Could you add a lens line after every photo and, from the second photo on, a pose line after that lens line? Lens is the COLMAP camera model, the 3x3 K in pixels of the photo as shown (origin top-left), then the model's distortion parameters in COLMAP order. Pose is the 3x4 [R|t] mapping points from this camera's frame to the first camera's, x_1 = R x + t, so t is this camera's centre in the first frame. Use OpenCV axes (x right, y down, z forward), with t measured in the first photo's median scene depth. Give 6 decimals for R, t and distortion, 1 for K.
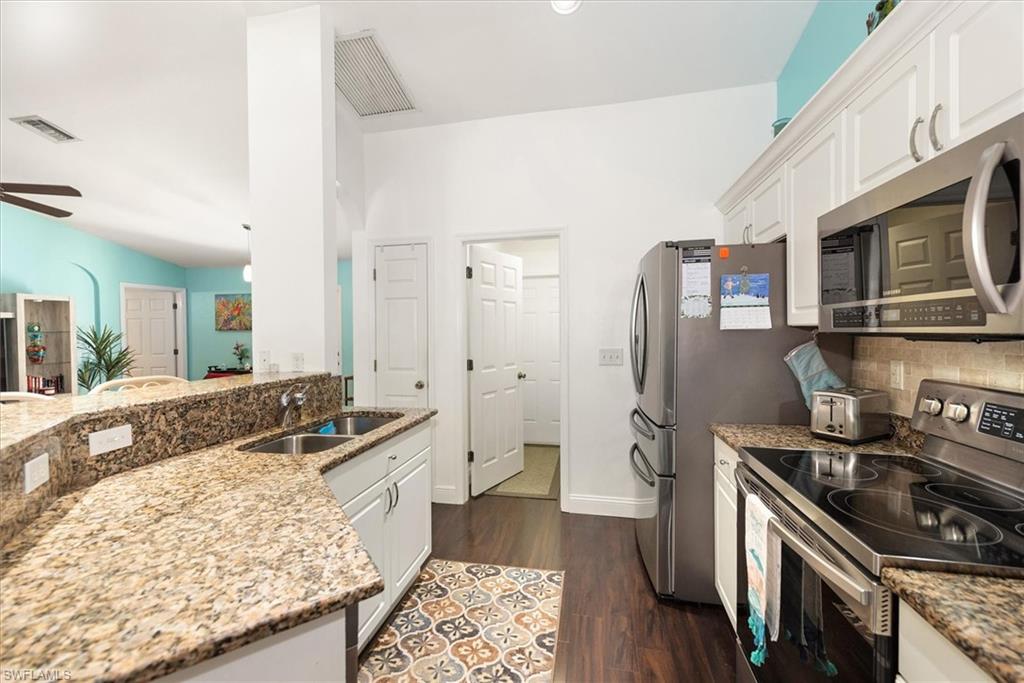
lens RADIAL K [[414.0, 0, 508.4], [0, 414.0, 340.5], [0, 0, 1]] dist [0.000676, -0.000134]
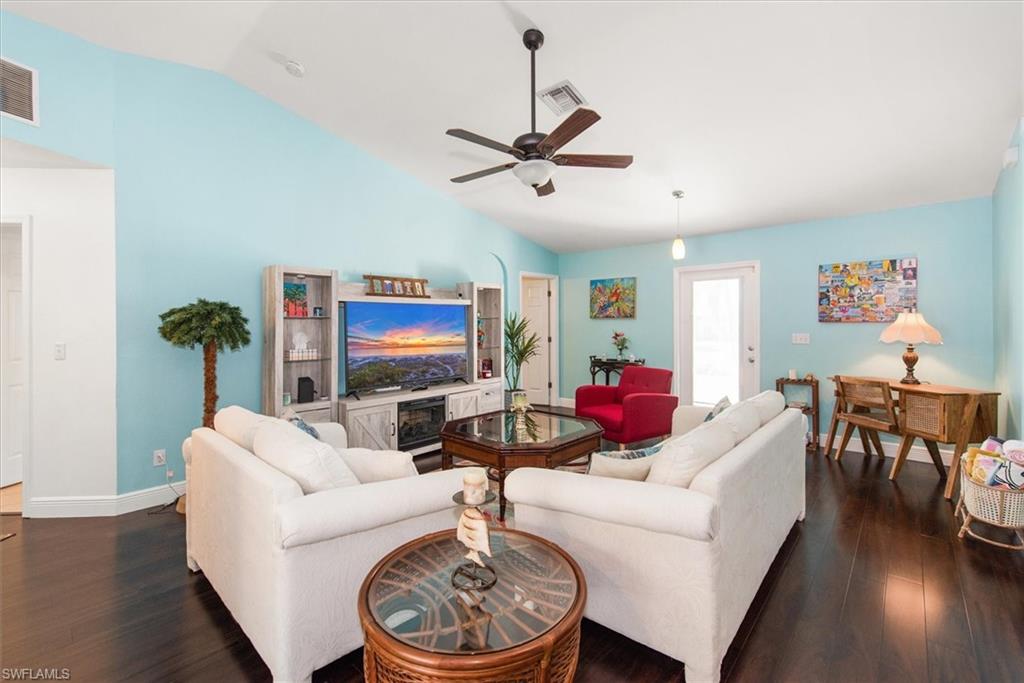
lens RADIAL K [[431.6, 0, 511.6], [0, 431.6, 321.6], [0, 0, 1]] dist [-0.000038, -0.000059]
pose [[0.863339, 0.006034, -0.504588, -1.248622], [-0.017791, 0.999671, -0.018487, 0.018658], [0.504311, 0.024938, 0.863162, 0.194062]]
